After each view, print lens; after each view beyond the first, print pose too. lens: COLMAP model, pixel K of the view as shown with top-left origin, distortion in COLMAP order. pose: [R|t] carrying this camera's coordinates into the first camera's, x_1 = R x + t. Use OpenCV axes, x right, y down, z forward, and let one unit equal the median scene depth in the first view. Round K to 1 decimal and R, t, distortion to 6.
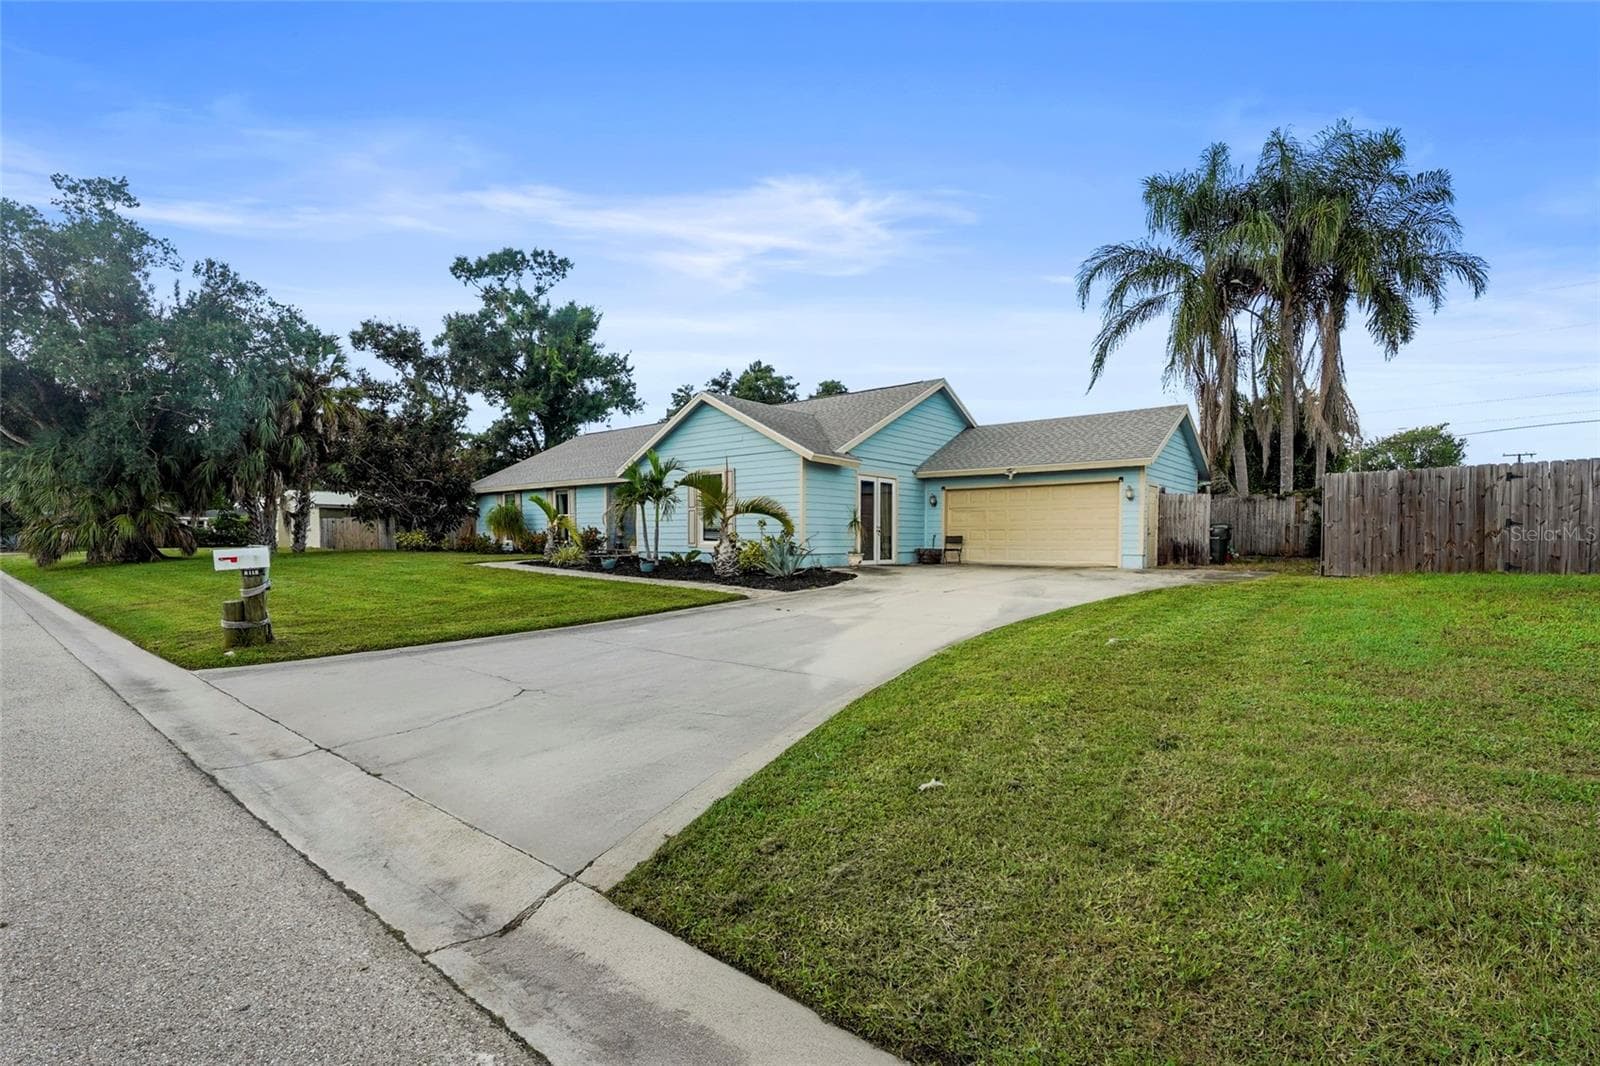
lens RADIAL K [[713.5, 0, 815.5], [0, 713.5, 536.0], [0, 0, 1]] dist [0.002565, 0.000043]
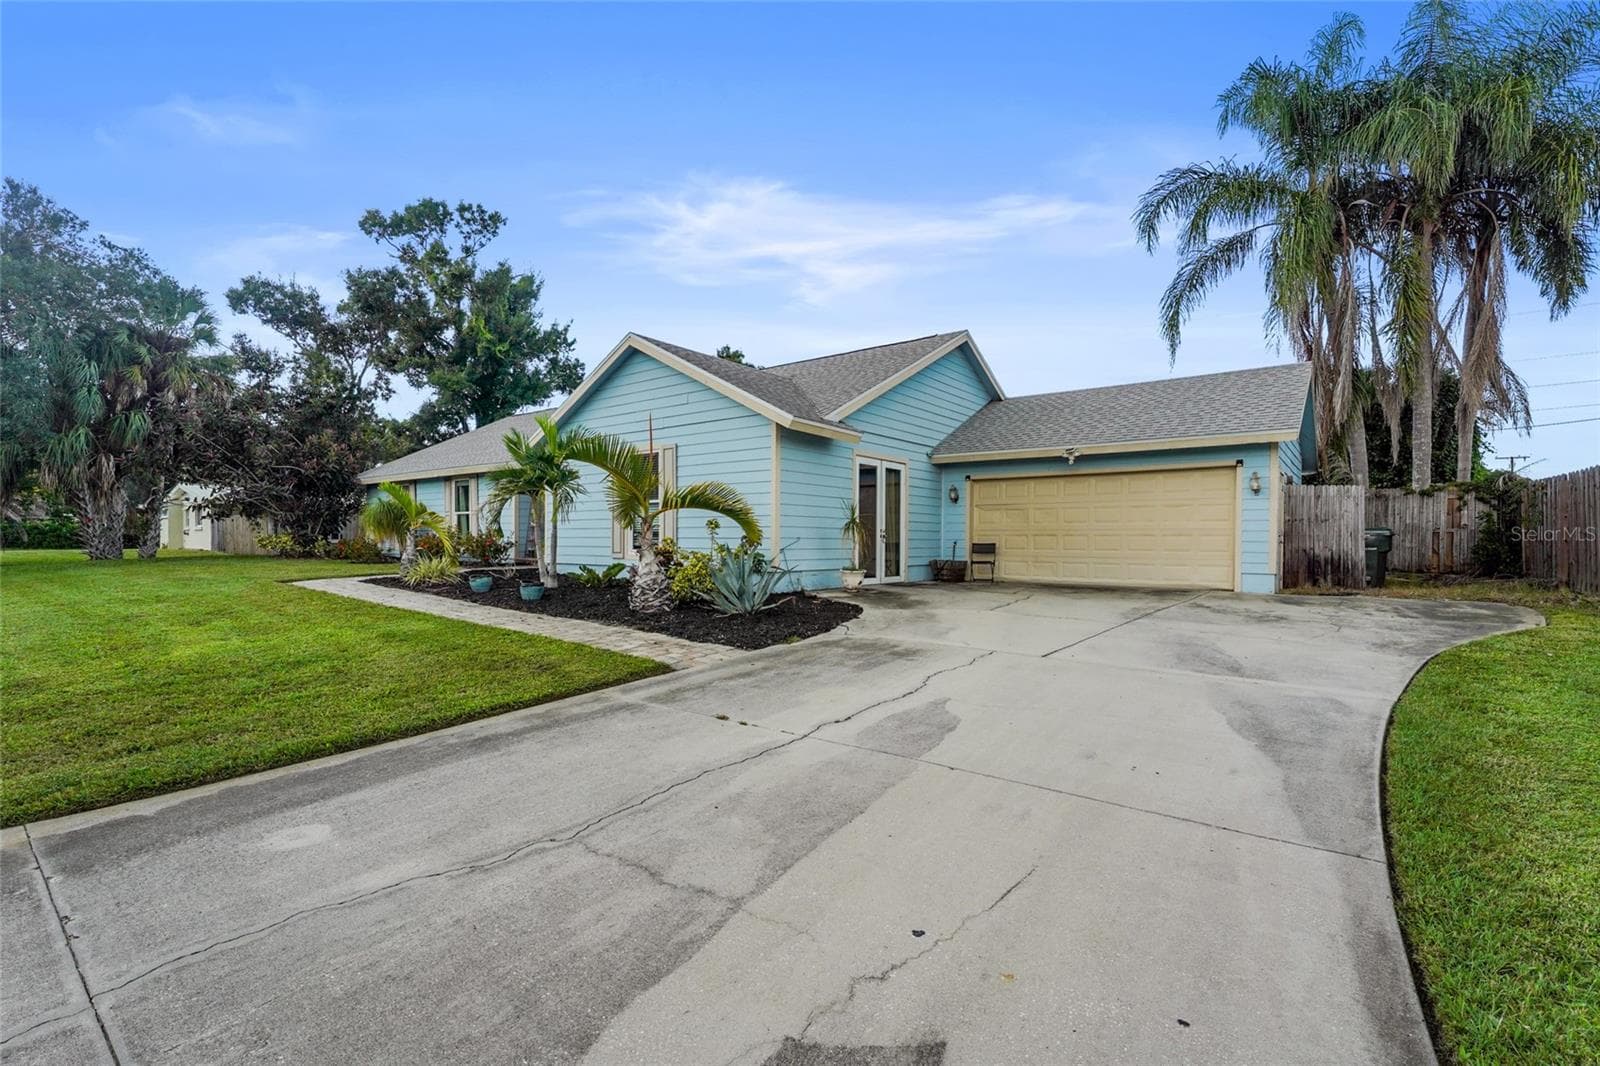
lens RADIAL K [[709.9, 0, 800.0], [0, 709.9, 533.0], [0, 0, 1]] dist [-0.000780, 0.000226]
pose [[0.999809, 0.004901, 0.018931, -0.006160], [-0.004779, 0.999968, -0.006486, -0.004915], [-0.018962, 0.006394, 0.999800, 0.273132]]
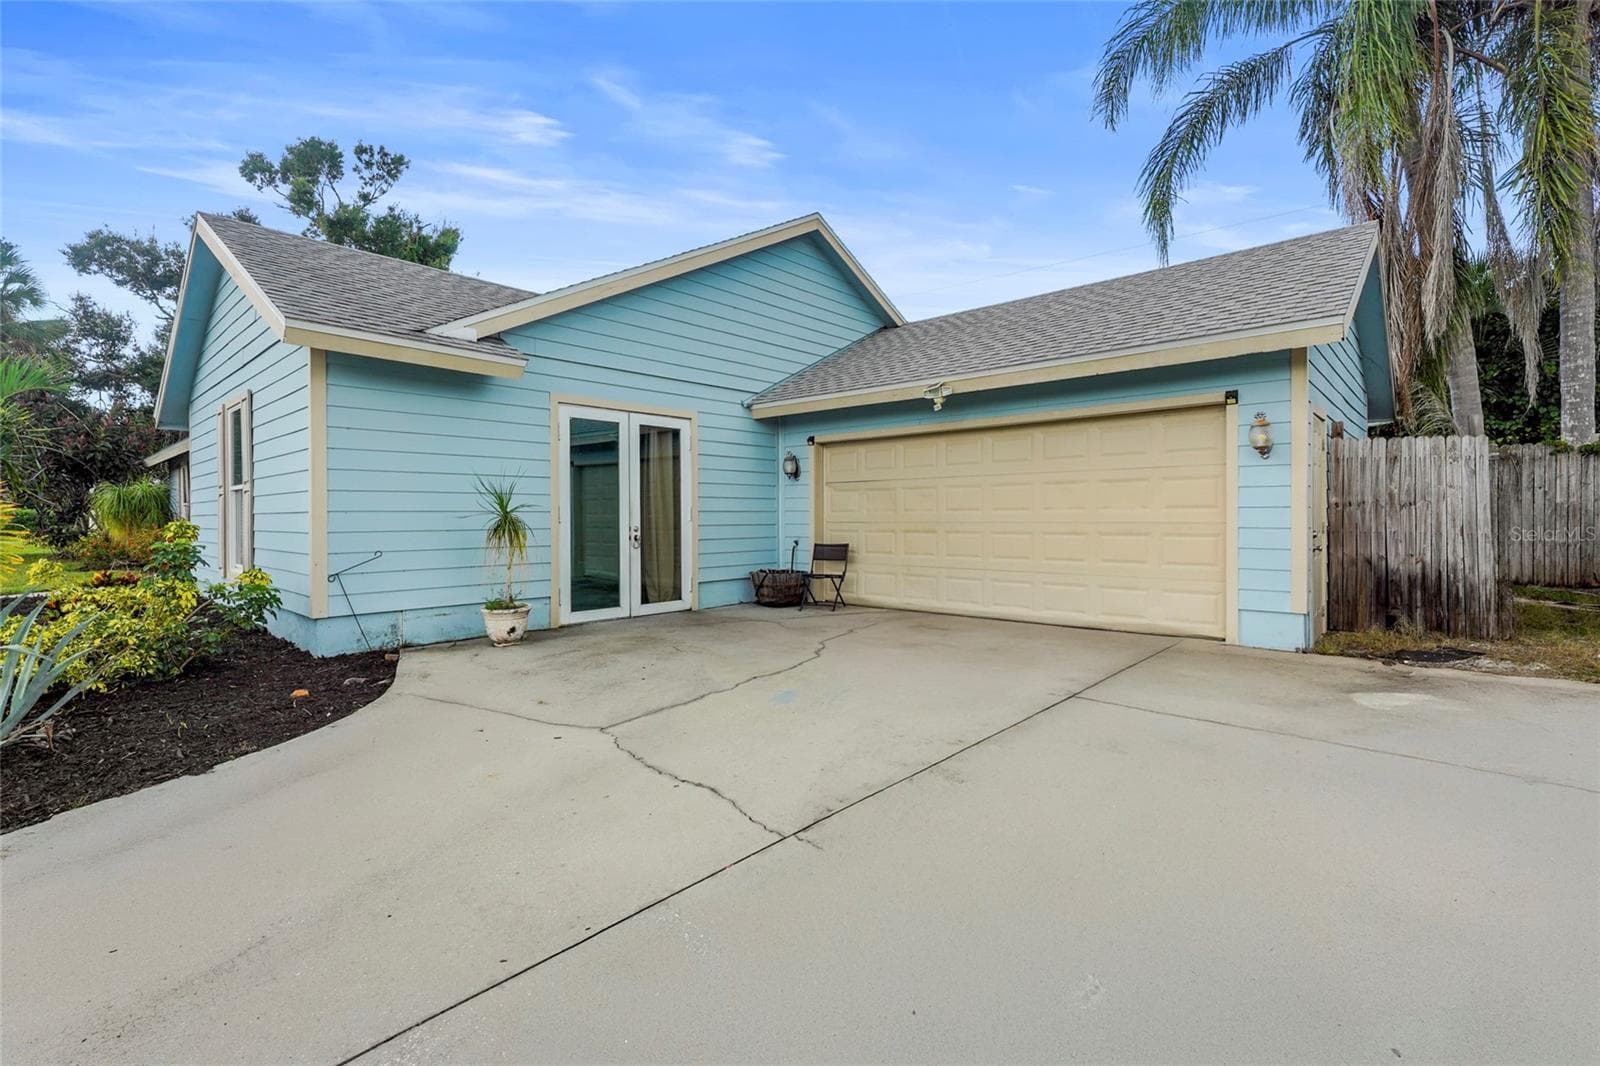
lens RADIAL K [[714.7, 0, 792.2], [0, 714.7, 504.5], [0, 0, 1]] dist [-0.000394, -0.000198]
pose [[0.998191, -0.007901, -0.059602, 0.191798], [0.007185, 0.999899, -0.012225, -0.019212], [0.059693, 0.011775, 0.998147, 0.527682]]
